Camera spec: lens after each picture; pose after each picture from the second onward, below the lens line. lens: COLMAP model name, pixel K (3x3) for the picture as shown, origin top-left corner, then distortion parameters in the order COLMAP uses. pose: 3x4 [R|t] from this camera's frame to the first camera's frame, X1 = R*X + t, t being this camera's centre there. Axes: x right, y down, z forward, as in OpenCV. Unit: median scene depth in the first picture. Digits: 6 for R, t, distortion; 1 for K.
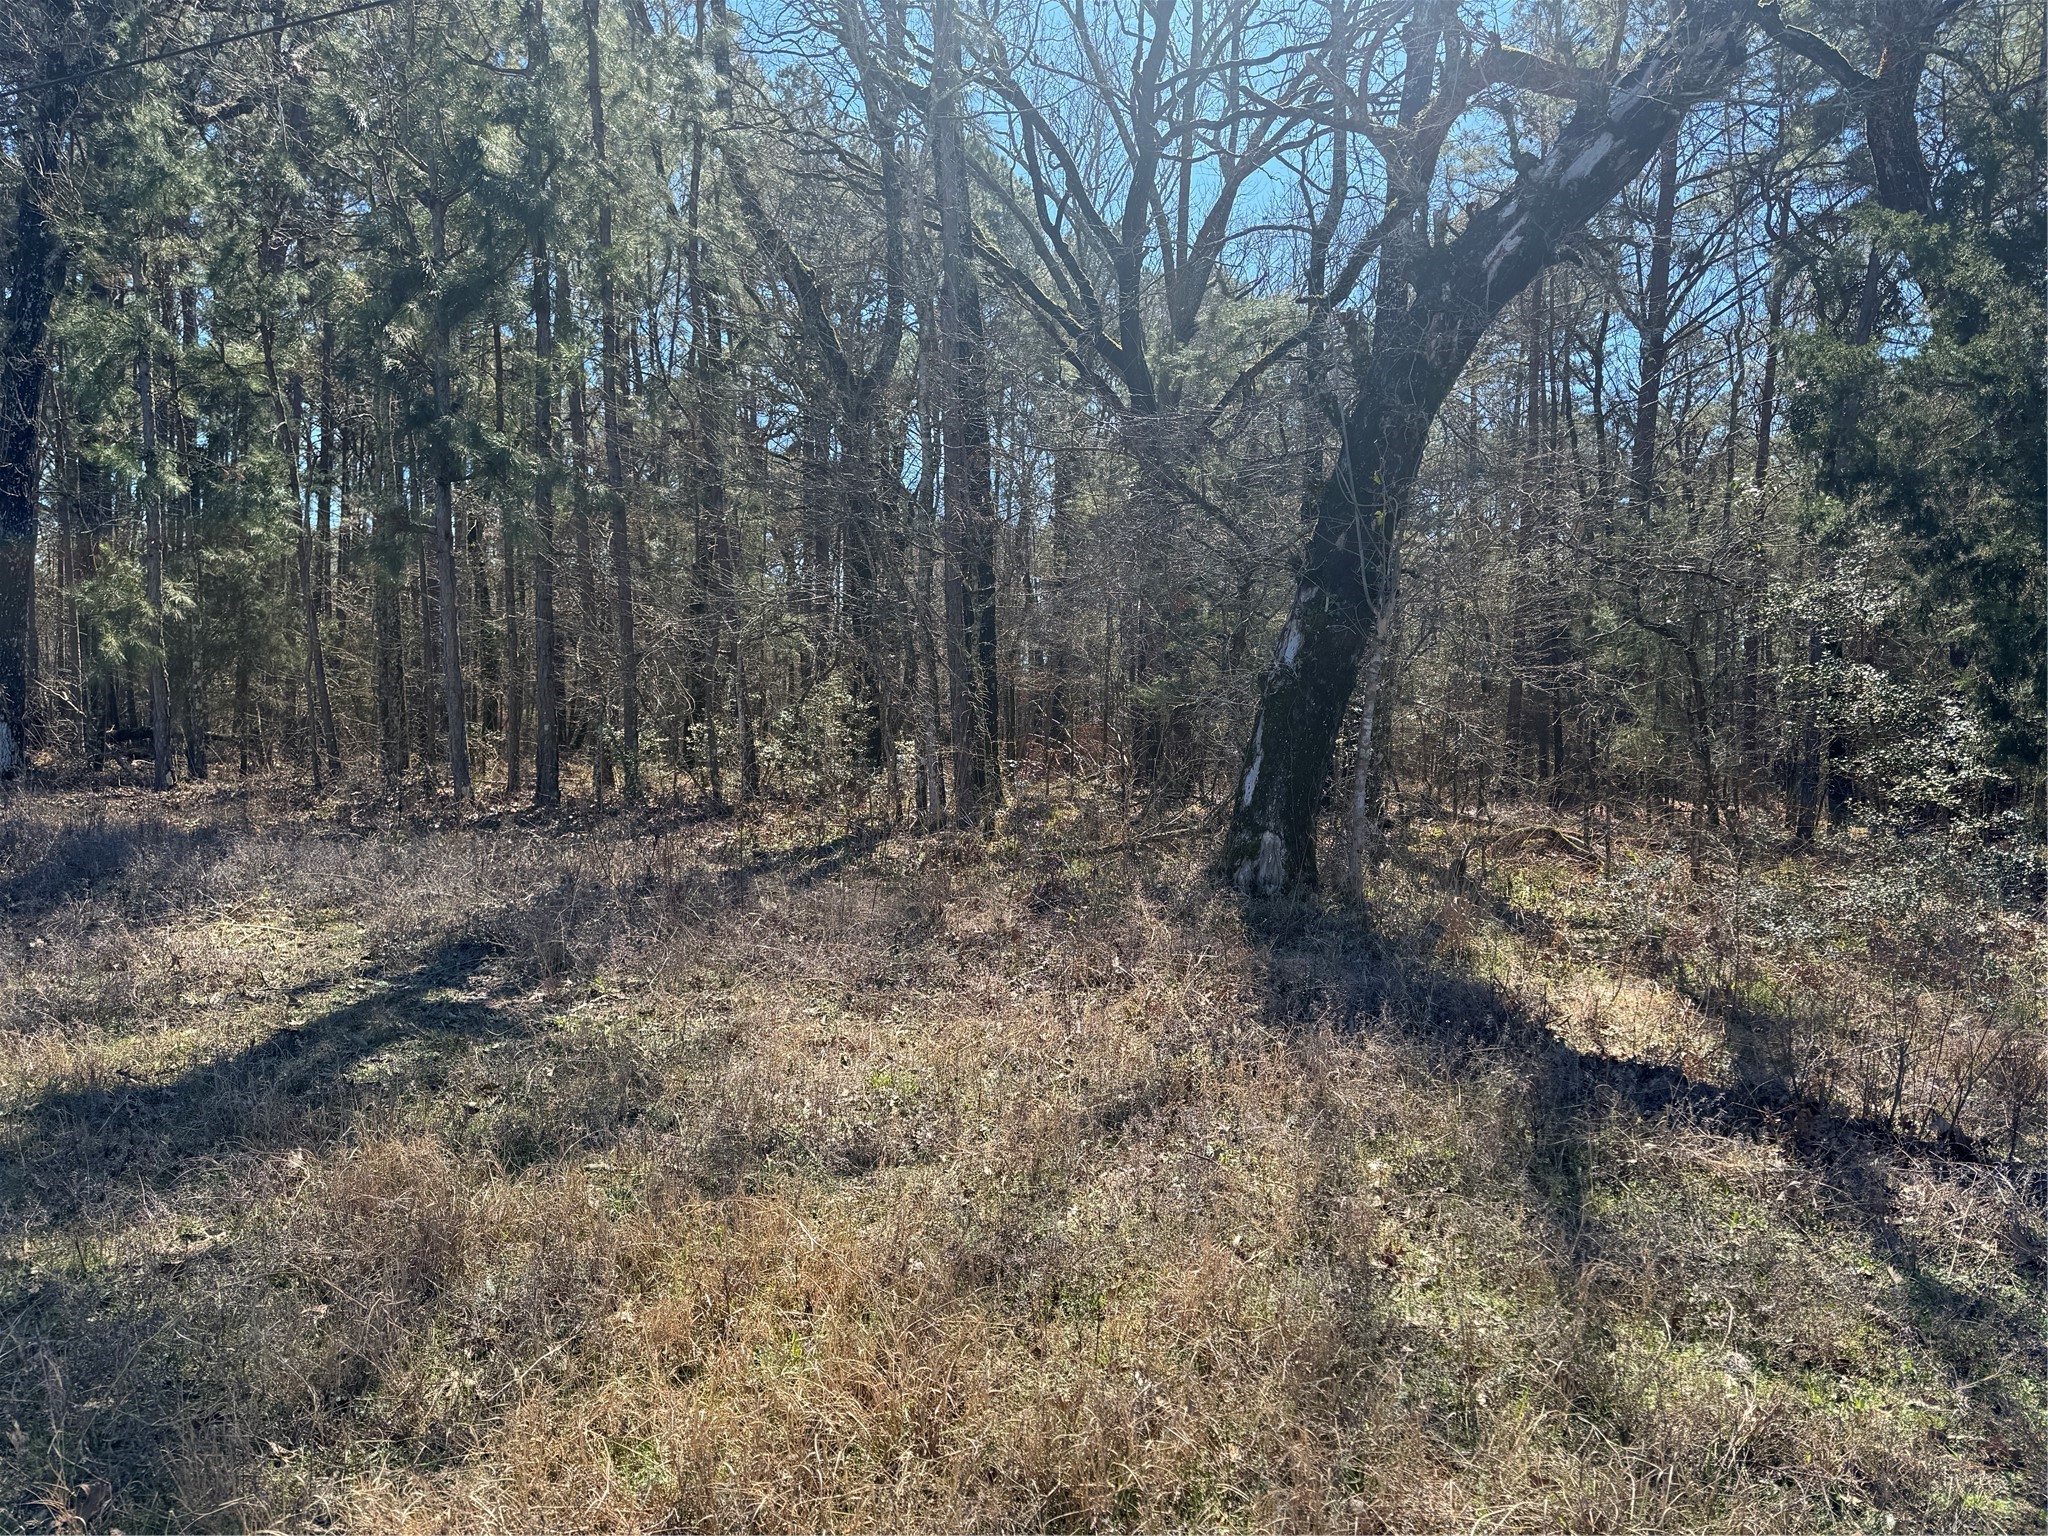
lens RADIAL K [[1447.7, 0, 1024.0], [0, 1447.7, 768.0], [0, 0, 1]] dist [0.031904, -0.029736]
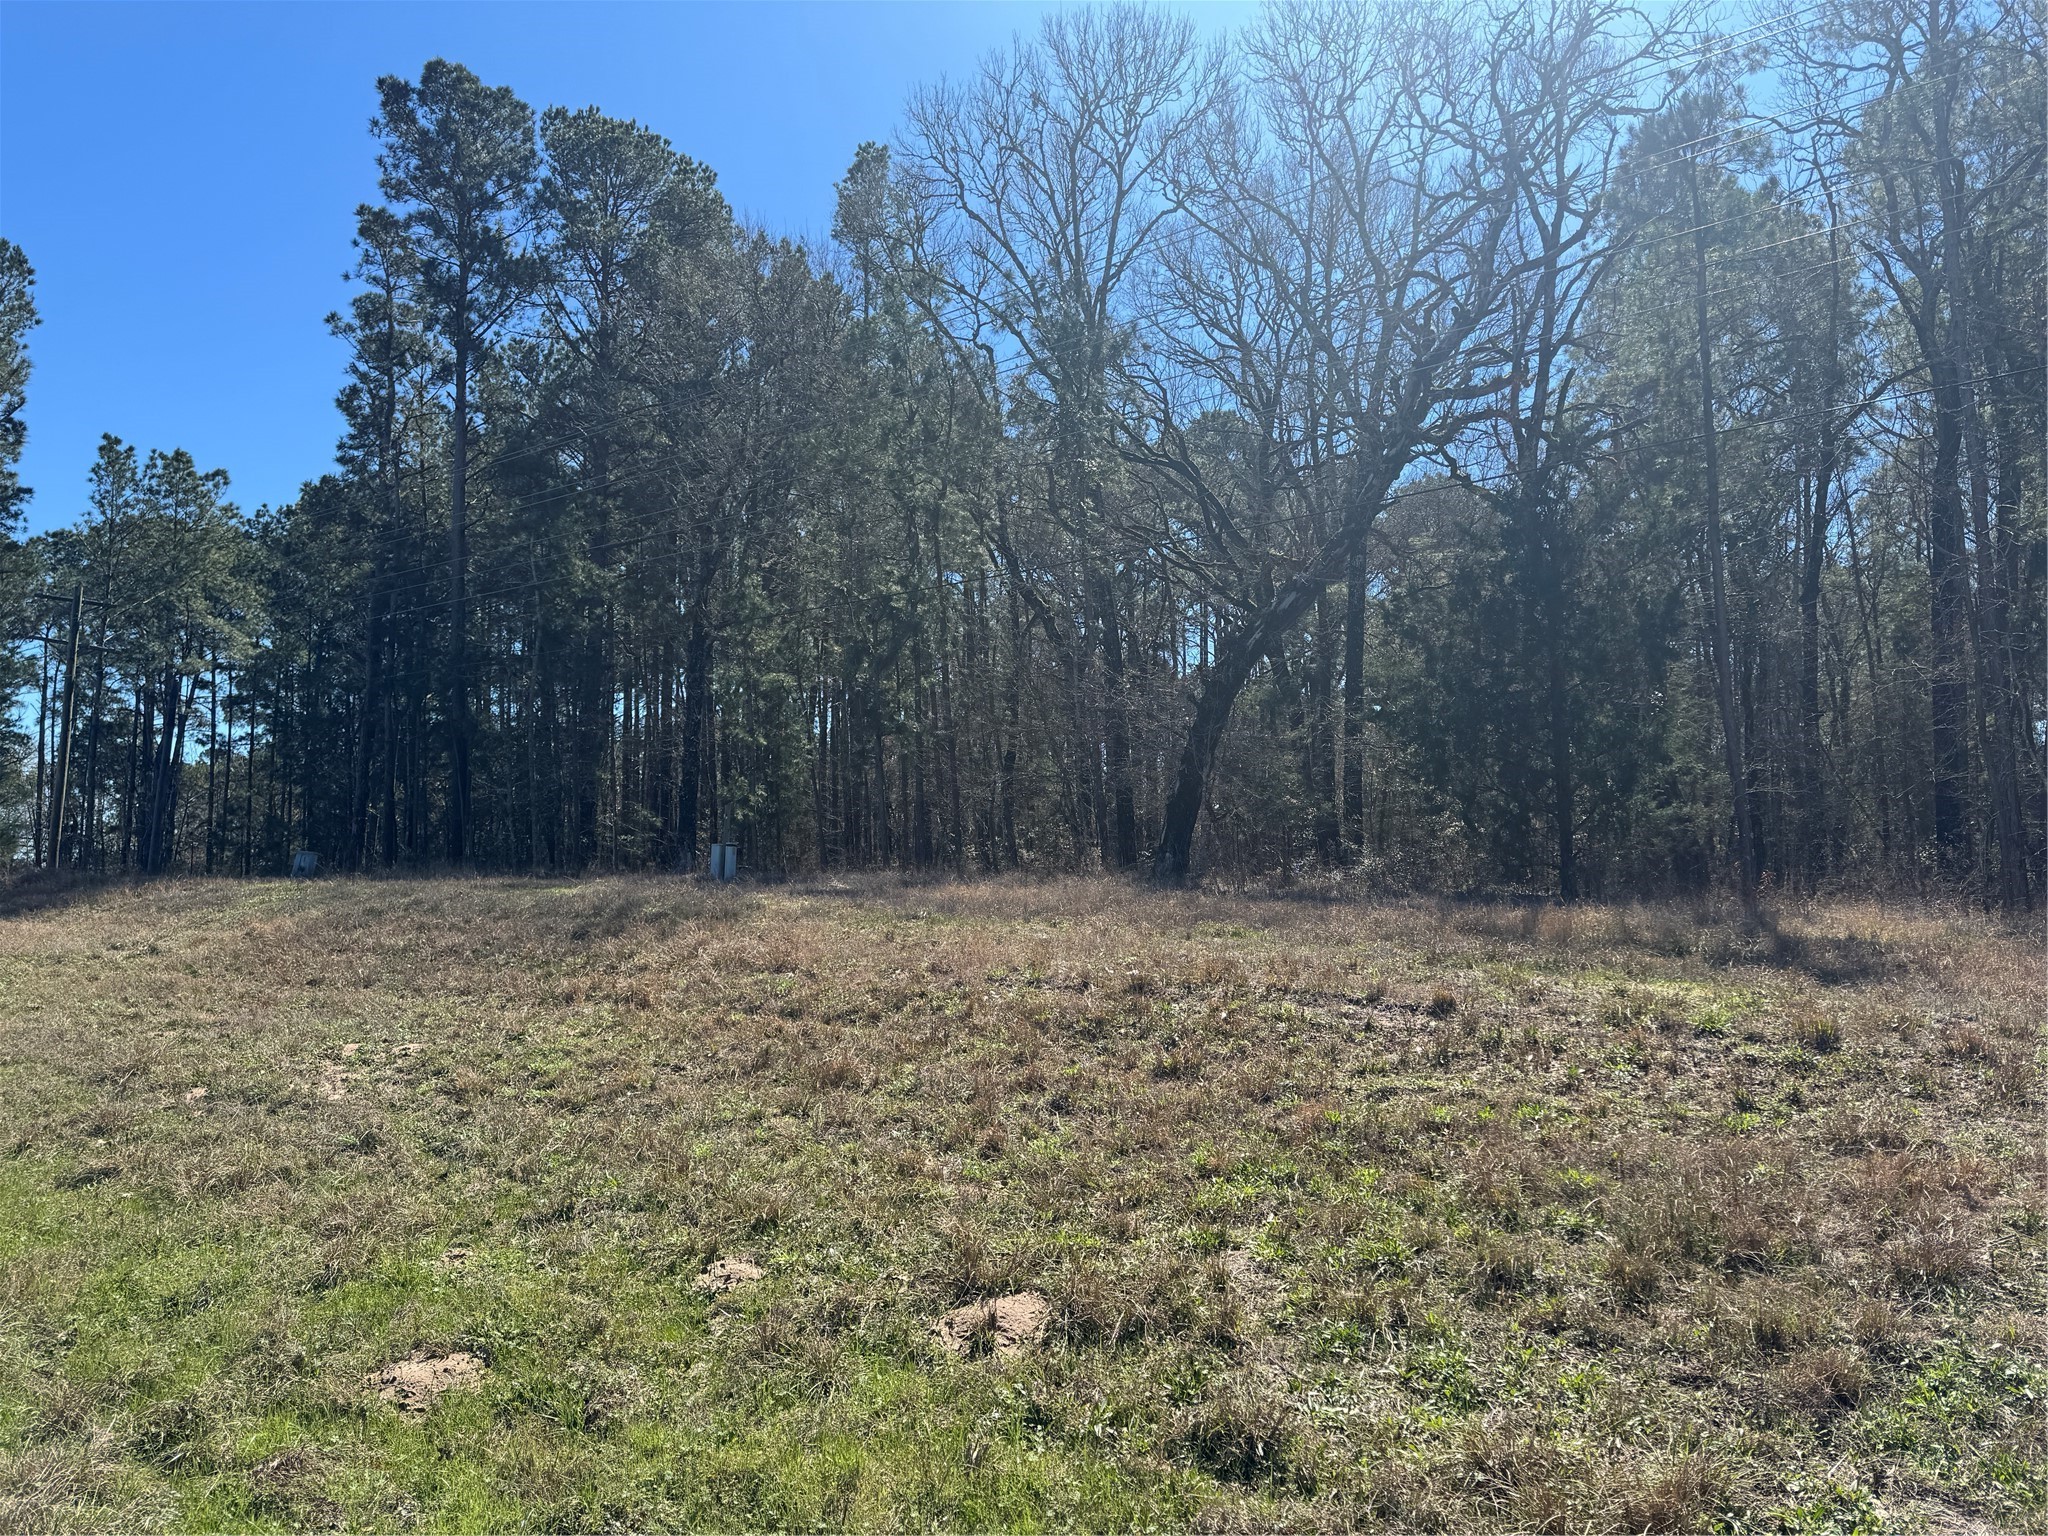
lens RADIAL K [[1447.7, 0, 1024.0], [0, 1447.7, 768.0], [0, 0, 1]] dist [0.031904, -0.029736]
pose [[0.973653, -0.056742, -0.220860, 0.390218], [0.029804, 0.991904, -0.123445, 0.169679], [0.226077, 0.113610, 0.967462, -1.364215]]
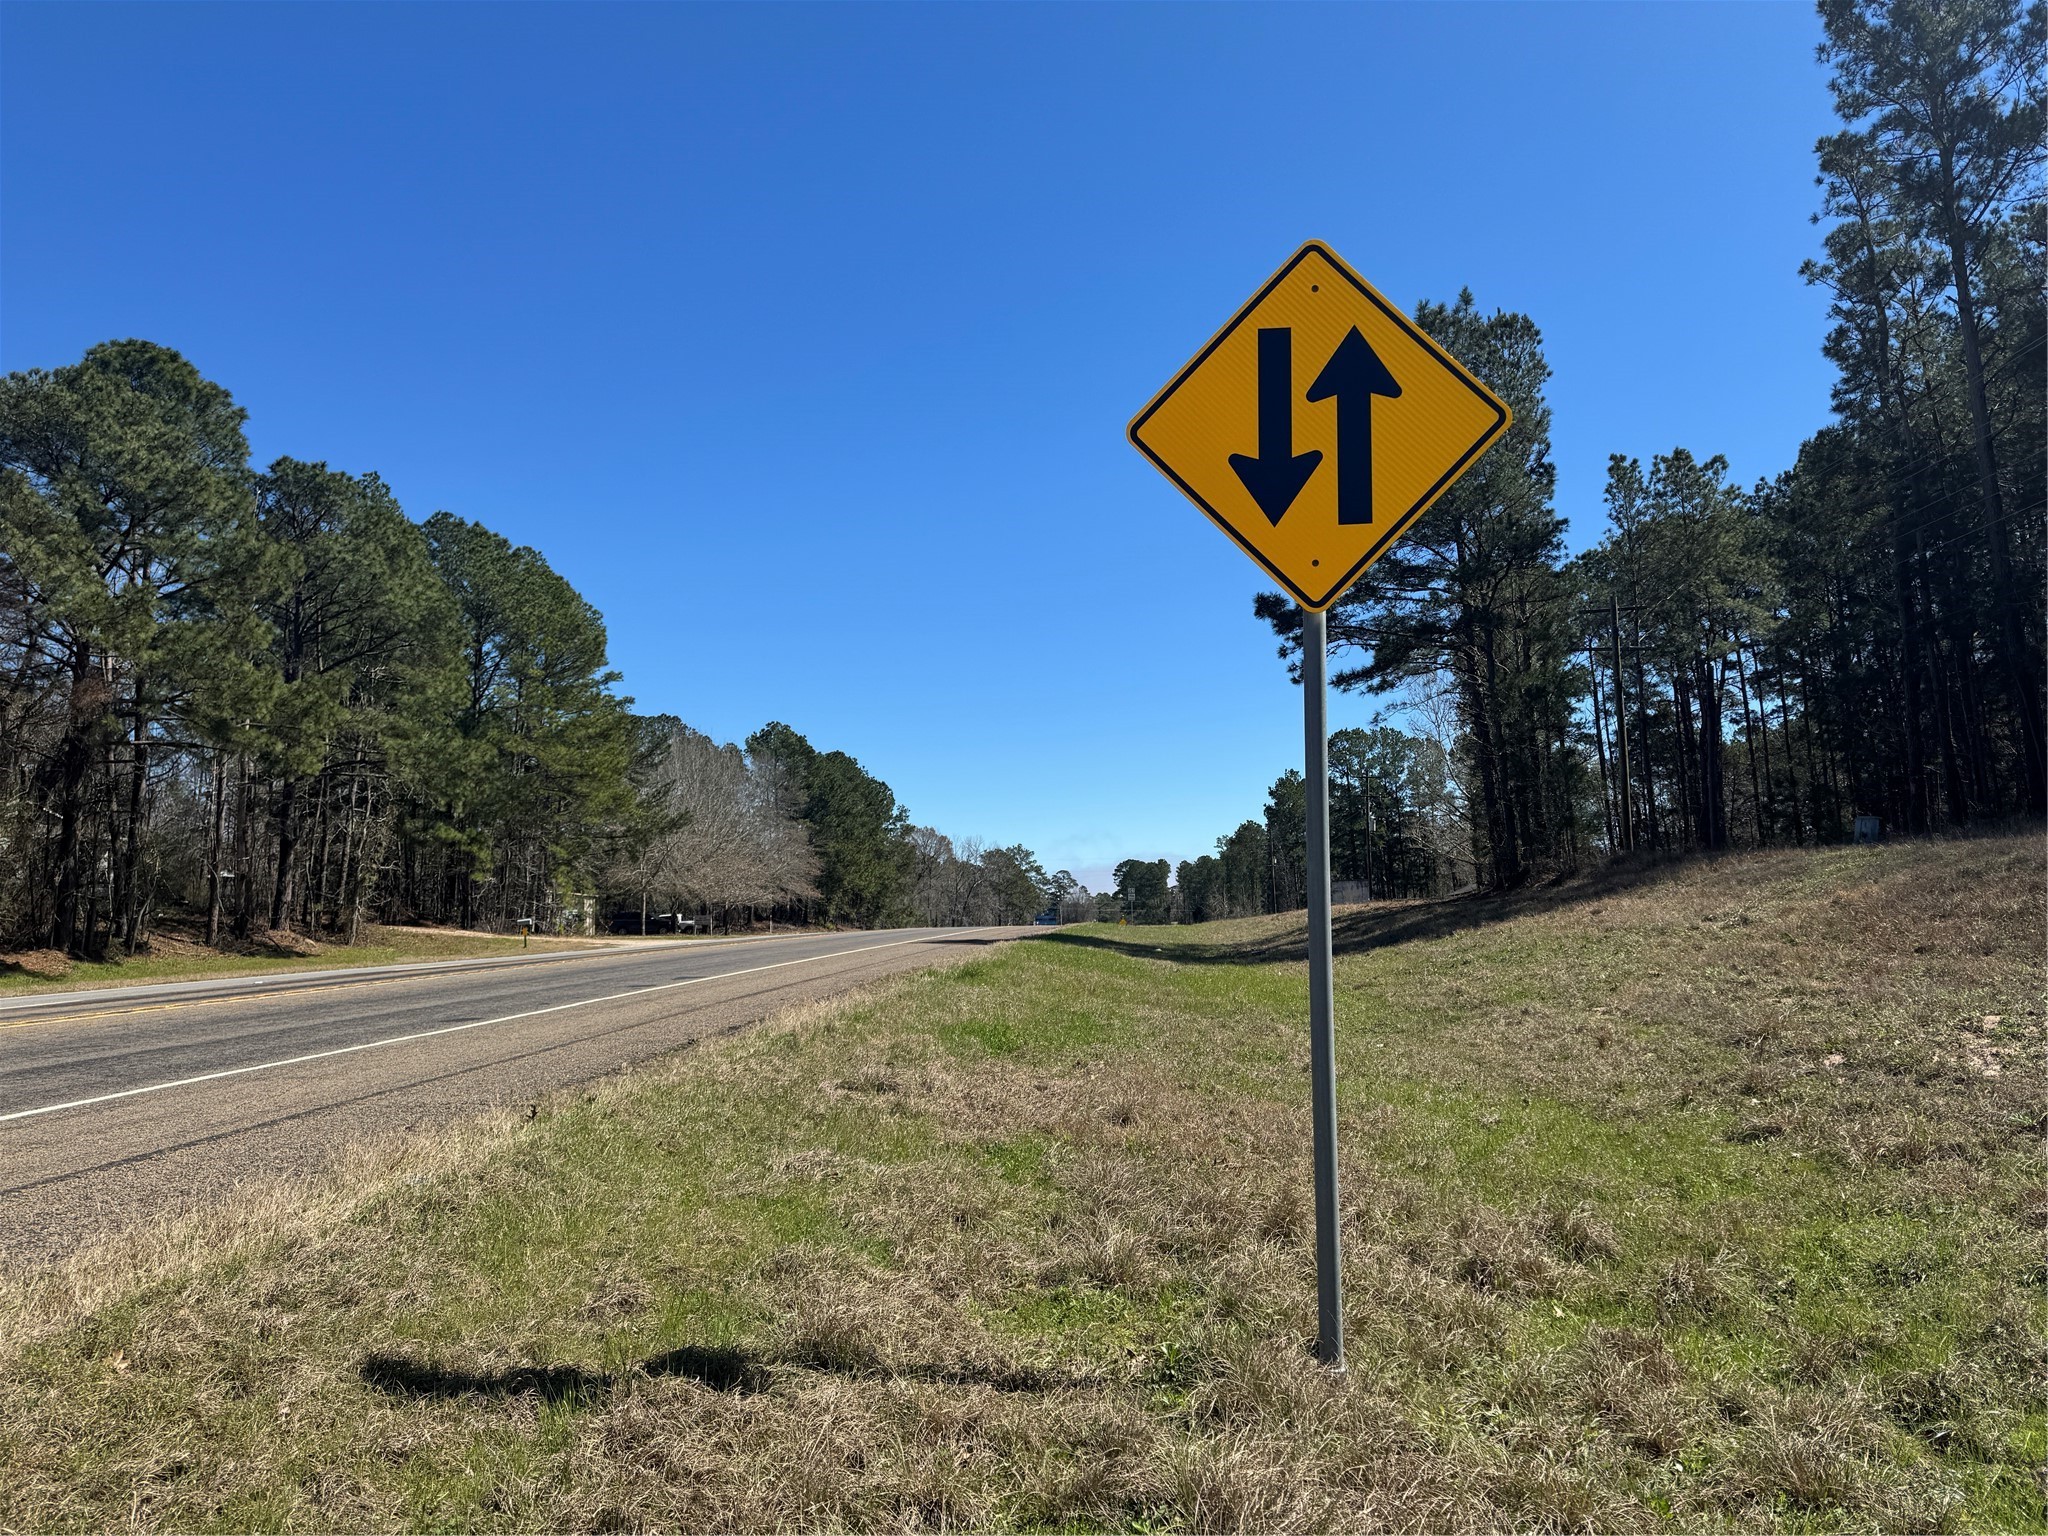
lens RADIAL K [[1447.7, 0, 1024.0], [0, 1447.7, 768.0], [0, 0, 1]] dist [0.031904, -0.029736]
pose [[0.353669, -0.148220, -0.923552, 0.365691], [0.042877, 0.988896, -0.142288, 0.170884], [0.934387, 0.010724, 0.356097, -1.372670]]
